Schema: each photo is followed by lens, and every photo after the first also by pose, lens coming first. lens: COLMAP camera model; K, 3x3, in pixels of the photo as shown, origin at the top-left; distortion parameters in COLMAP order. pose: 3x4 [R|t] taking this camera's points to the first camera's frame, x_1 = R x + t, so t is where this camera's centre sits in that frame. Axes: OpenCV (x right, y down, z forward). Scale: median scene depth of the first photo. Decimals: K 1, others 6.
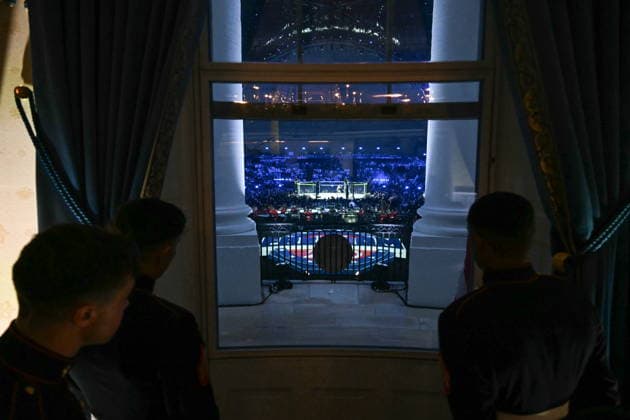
lens RADIAL K [[505.6, 0, 315.0], [0, 505.6, 210.0], [0, 0, 1]] dist [-0.004905, -0.003462]
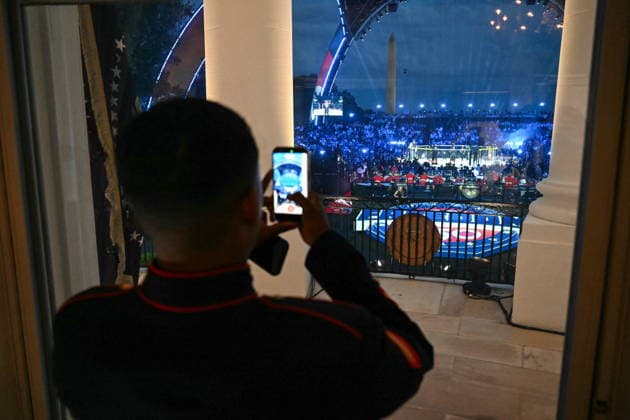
lens RADIAL K [[505.6, 0, 315.0], [0, 505.6, 210.0], [0, 0, 1]] dist [-0.004905, -0.003462]
pose [[0.959980, 0.040745, -0.277090, 0.098757], [-0.021926, 0.997258, 0.070678, -0.006223], [0.279210, -0.061774, 0.958241, 0.247342]]
